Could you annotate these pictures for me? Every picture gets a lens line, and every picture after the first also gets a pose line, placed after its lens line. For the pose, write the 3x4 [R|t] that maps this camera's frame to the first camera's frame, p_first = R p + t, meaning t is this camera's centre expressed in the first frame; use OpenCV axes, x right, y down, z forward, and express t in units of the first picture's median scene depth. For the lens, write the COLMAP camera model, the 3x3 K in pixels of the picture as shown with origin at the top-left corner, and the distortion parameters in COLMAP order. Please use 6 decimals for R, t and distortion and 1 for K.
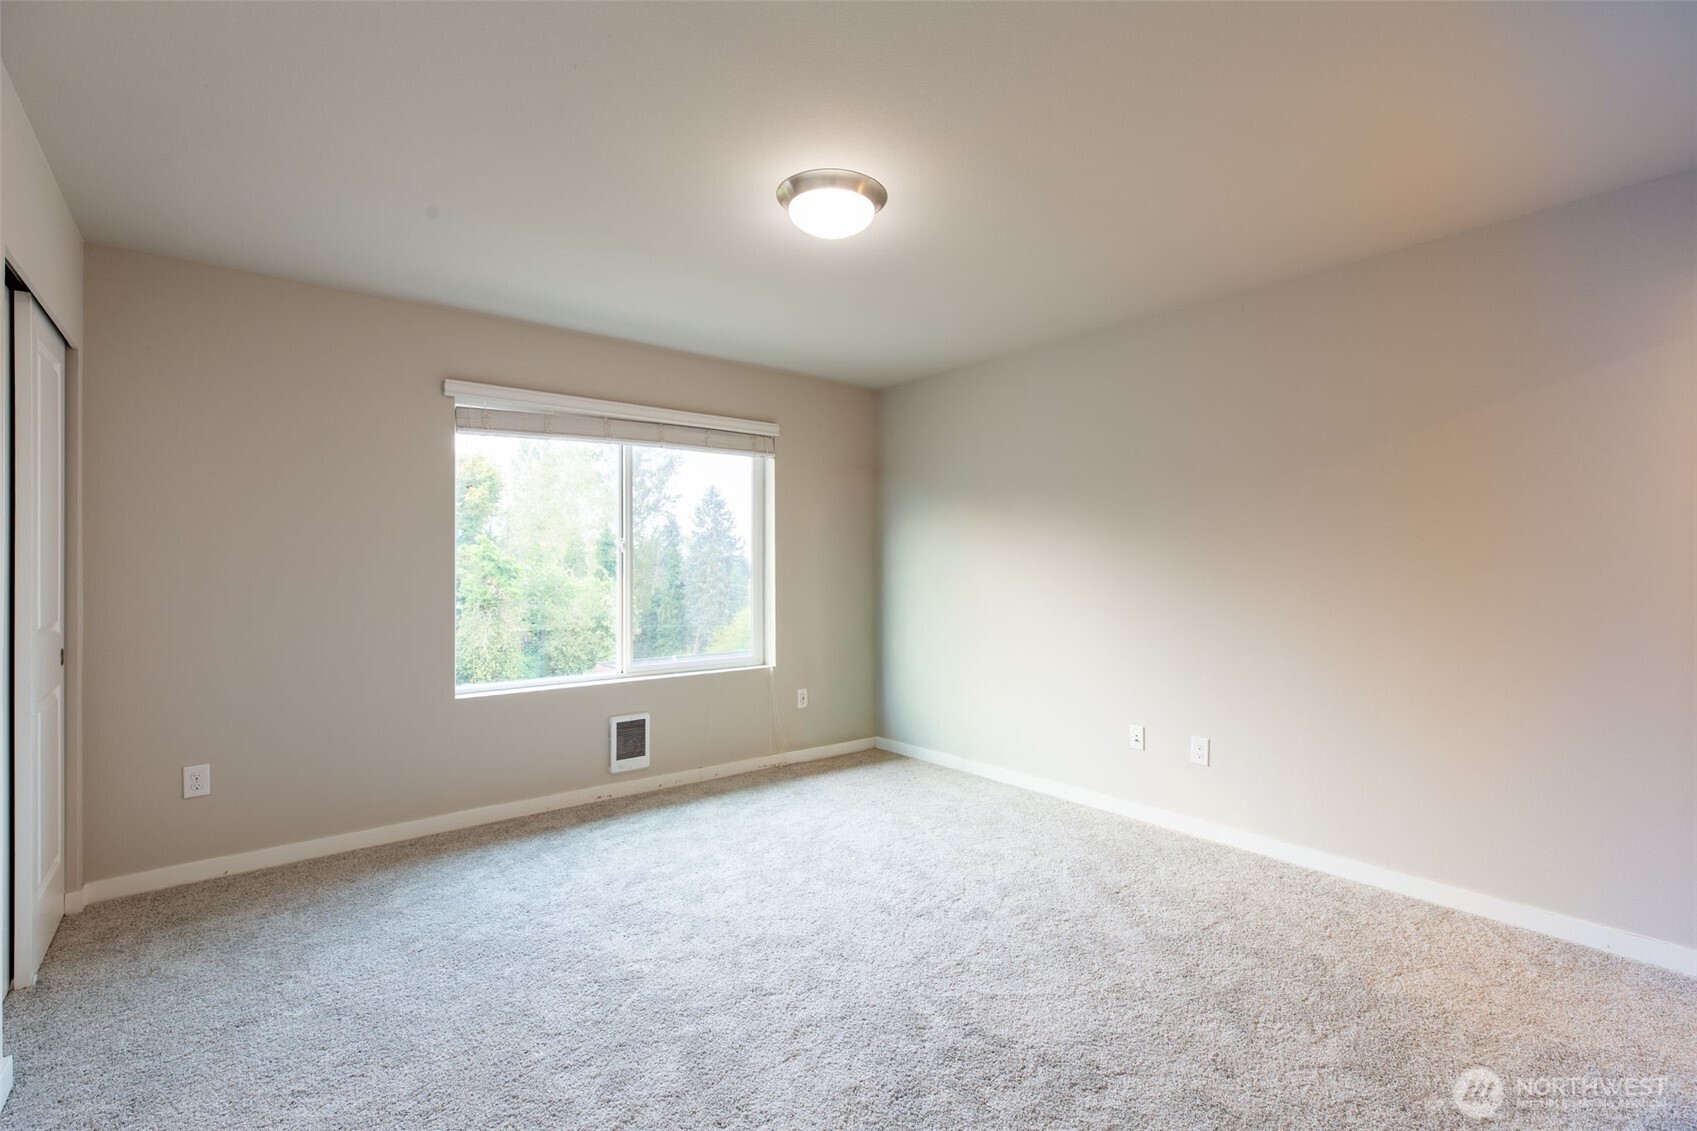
lens RADIAL K [[764.5, 0, 849.3], [0, 764.5, 565.9], [0, 0, 1]] dist [0.015341, -0.000929]
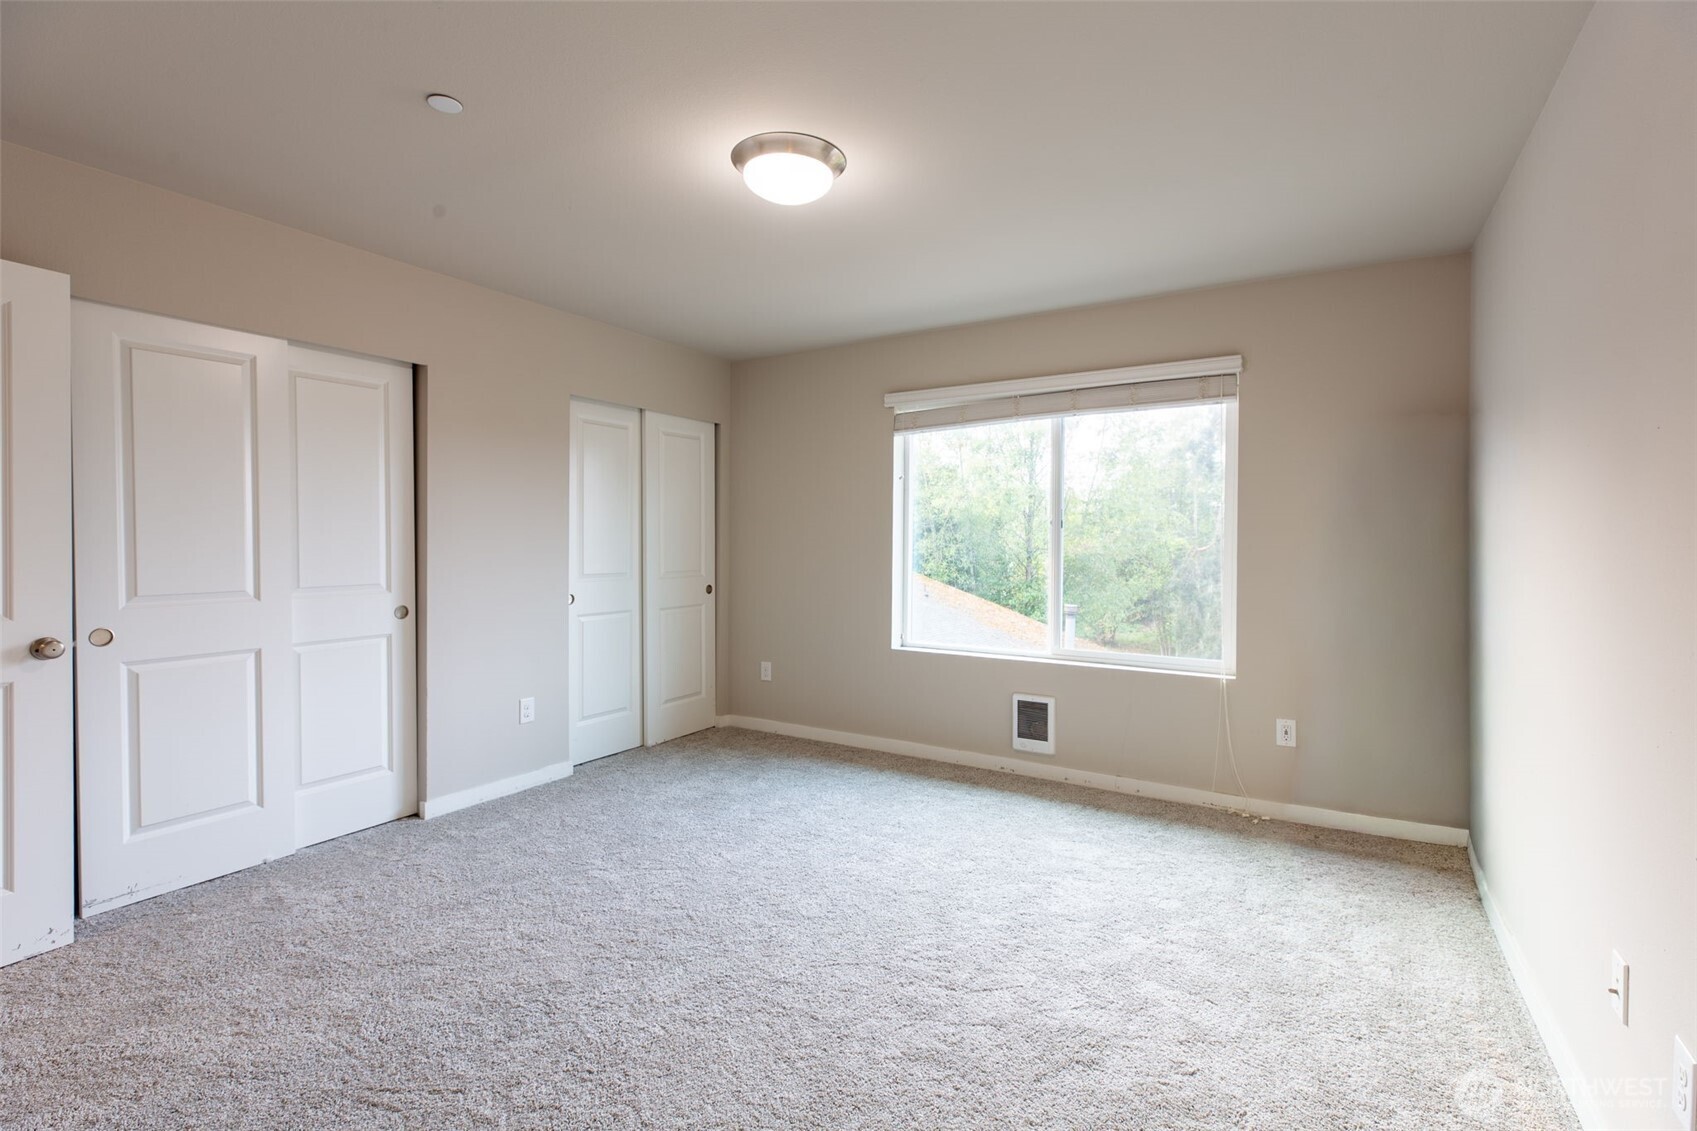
lens RADIAL K [[764.5, 0, 858.5], [0, 764.5, 555.7], [0, 0, 1]] dist [0.015341, -0.000929]
pose [[0.350743, 0.019797, -0.936262, 0.583479], [-0.009114, 0.999801, 0.017727, 0.000099], [0.936427, 0.002316, 0.350854, 0.473696]]
